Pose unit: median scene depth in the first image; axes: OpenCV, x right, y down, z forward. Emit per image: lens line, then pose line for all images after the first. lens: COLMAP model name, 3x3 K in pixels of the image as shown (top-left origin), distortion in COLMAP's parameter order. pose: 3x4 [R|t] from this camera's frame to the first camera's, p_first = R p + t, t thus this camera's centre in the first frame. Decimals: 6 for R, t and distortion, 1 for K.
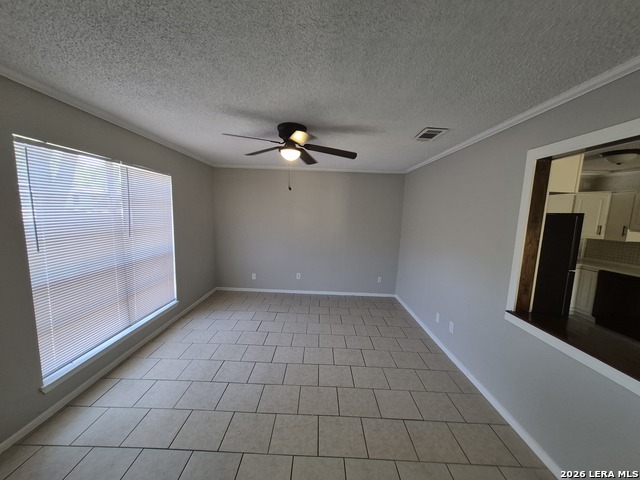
lens RADIAL K [[251.0, 0, 316.9], [0, 251.0, 242.8], [0, 0, 1]] dist [0.000304, 0.000025]
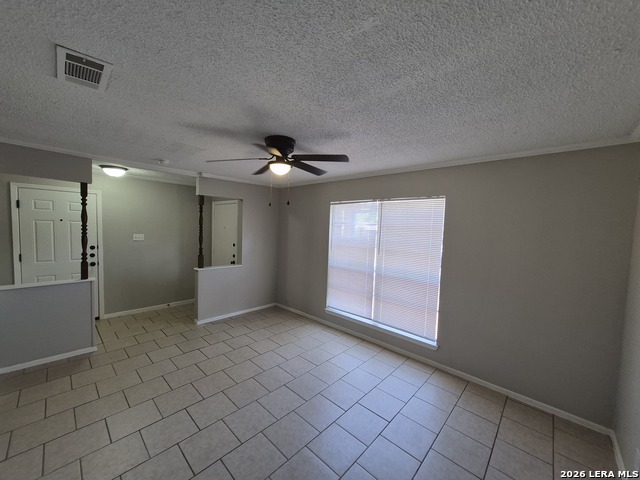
lens RADIAL K [[251.0, 0, 316.9], [0, 251.0, 242.8], [0, 0, 1]] dist [0.000304, 0.000025]
pose [[-0.678159, -0.010899, -0.734834, 0.486050], [-0.144954, 0.982231, 0.119206, -0.209948], [0.720478, 0.187358, -0.667689, 1.767862]]
